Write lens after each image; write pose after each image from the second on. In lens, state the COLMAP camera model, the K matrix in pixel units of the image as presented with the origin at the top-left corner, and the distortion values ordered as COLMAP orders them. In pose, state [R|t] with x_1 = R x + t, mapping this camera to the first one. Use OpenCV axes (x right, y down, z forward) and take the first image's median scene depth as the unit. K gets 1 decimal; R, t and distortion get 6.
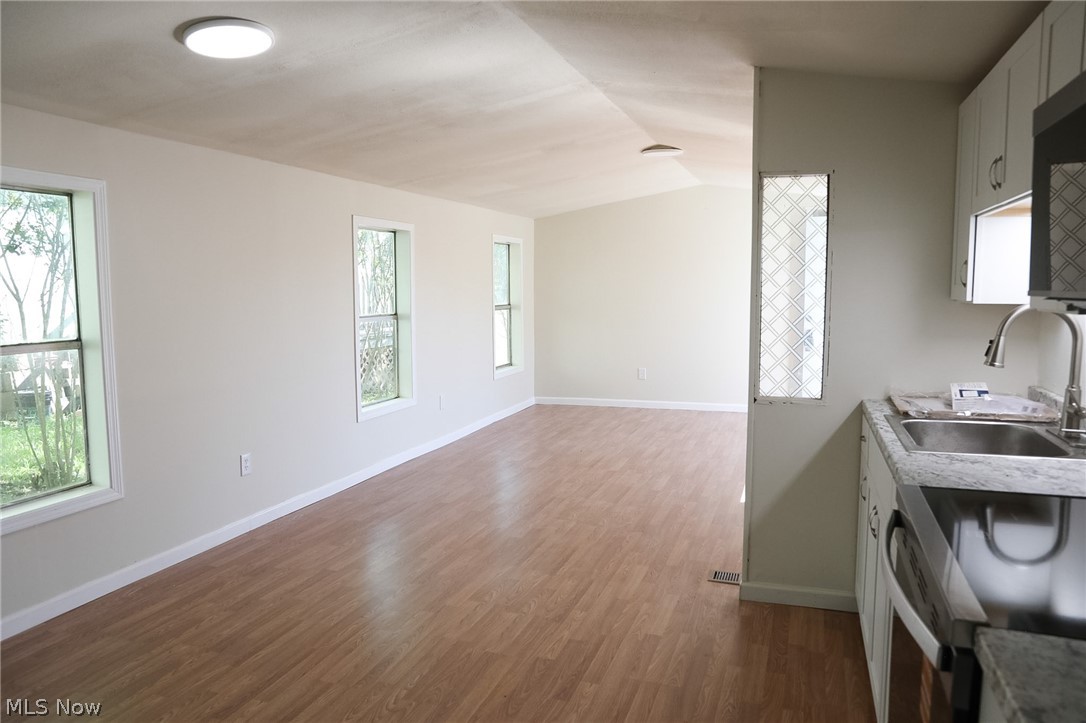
lens RADIAL K [[749.5, 0, 543.0], [0, 749.5, 361.5], [0, 0, 1]] dist [-0.109242, 0.086124]
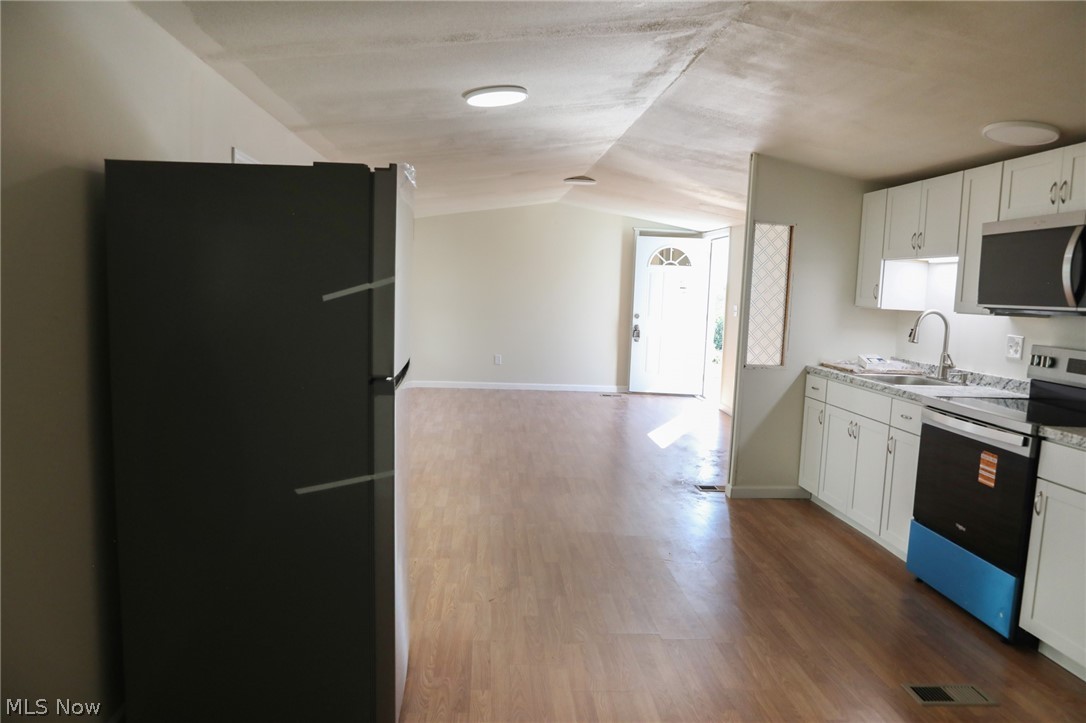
lens RADIAL K [[749.5, 0, 543.0], [0, 749.5, 361.5], [0, 0, 1]] dist [-0.109242, 0.086124]
pose [[0.912745, 0.002606, 0.408522, -0.648138], [-0.004240, 0.999986, 0.003094, 0.034026], [-0.408508, -0.004557, 0.912743, -0.215508]]
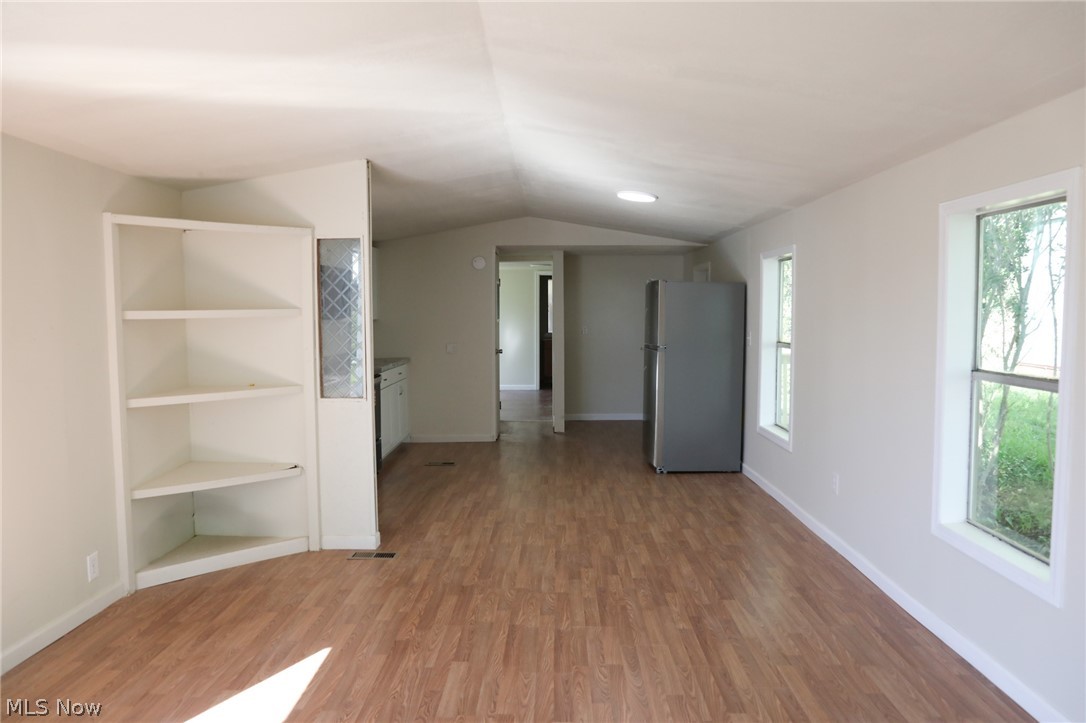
lens RADIAL K [[749.5, 0, 543.0], [0, 749.5, 361.5], [0, 0, 1]] dist [-0.109242, 0.086124]
pose [[-0.946580, 0.030209, -0.321051, 0.376035], [-0.025042, 0.985709, 0.166583, -0.228734], [0.321496, 0.165724, -0.932296, 2.125300]]
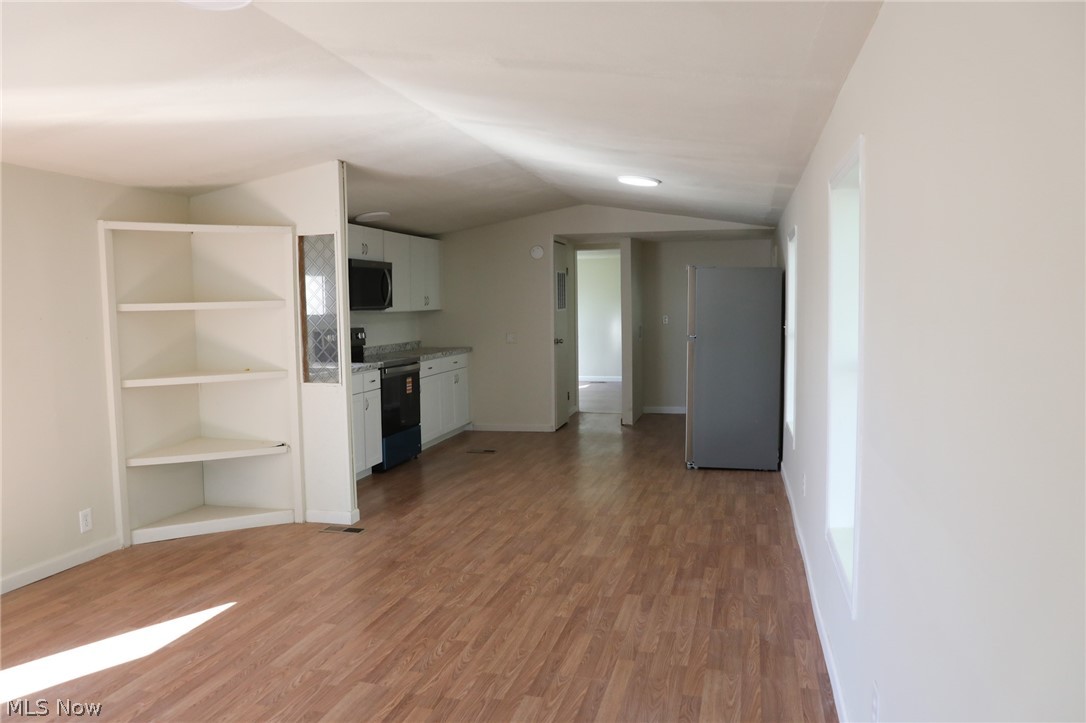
lens RADIAL K [[778.4, 0, 543.0], [0, 778.4, 361.5], [0, 0, 1]] dist [-0.116278, 0.096586]
pose [[-0.995845, 0.024412, -0.087732, 0.026803], [0.008347, 0.983813, 0.179004, -0.236412], [0.090682, 0.177528, -0.979929, 2.259487]]
